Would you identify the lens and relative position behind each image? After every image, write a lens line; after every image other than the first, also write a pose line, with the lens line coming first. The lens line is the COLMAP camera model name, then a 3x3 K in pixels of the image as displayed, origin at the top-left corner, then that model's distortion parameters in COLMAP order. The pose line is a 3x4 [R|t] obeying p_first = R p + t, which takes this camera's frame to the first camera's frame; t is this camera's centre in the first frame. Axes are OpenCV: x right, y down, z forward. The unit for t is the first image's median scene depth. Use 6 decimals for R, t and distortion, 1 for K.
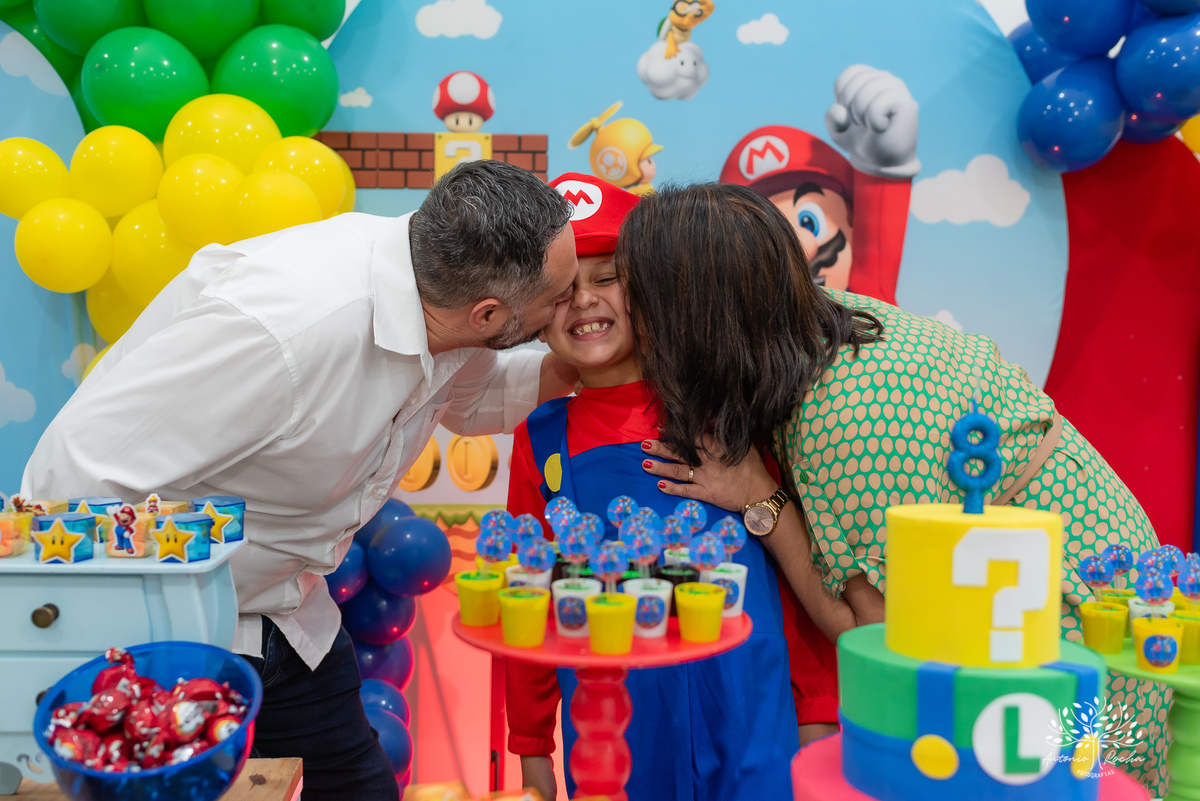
lens RADIAL K [[1239.2, 0, 600.0], [0, 1239.2, 400.5], [0, 0, 1]] dist [0.015820, 0.009274]
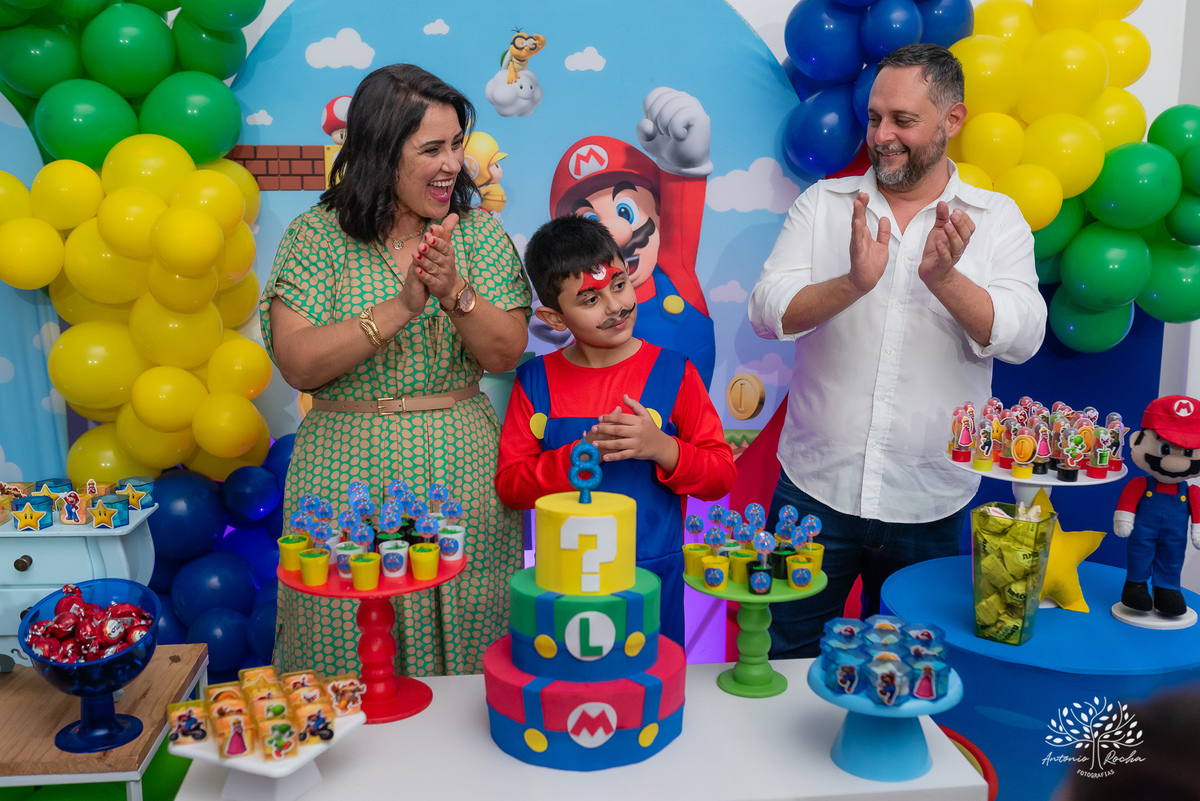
lens RADIAL K [[1201.0, 0, 621.4], [0, 1201.0, 385.3], [0, 0, 1]] dist [0.003686, 0.004421]
pose [[0.999416, -0.012527, 0.031802, 0.125718], [0.009228, 0.994758, 0.101843, -0.094905], [-0.032911, -0.101490, 0.994292, -0.243919]]
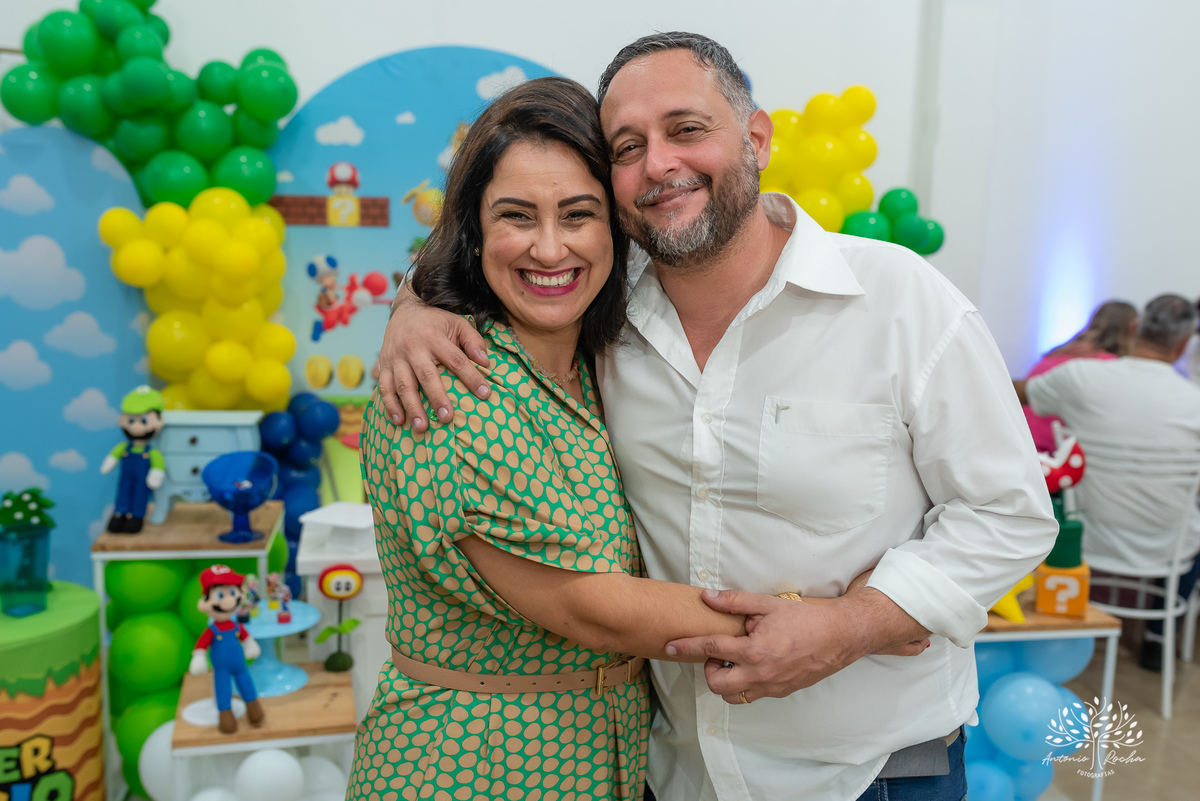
lens RADIAL K [[1156.0, 0, 600.0], [0, 1156.0, 400.5], [0, 0, 1]] dist [0.008697, -0.026217]
pose [[0.993591, -0.002384, 0.113012, 0.074433], [-0.008862, 0.995057, 0.098913, -0.086003], [-0.112689, -0.099280, 0.988658, -0.779541]]
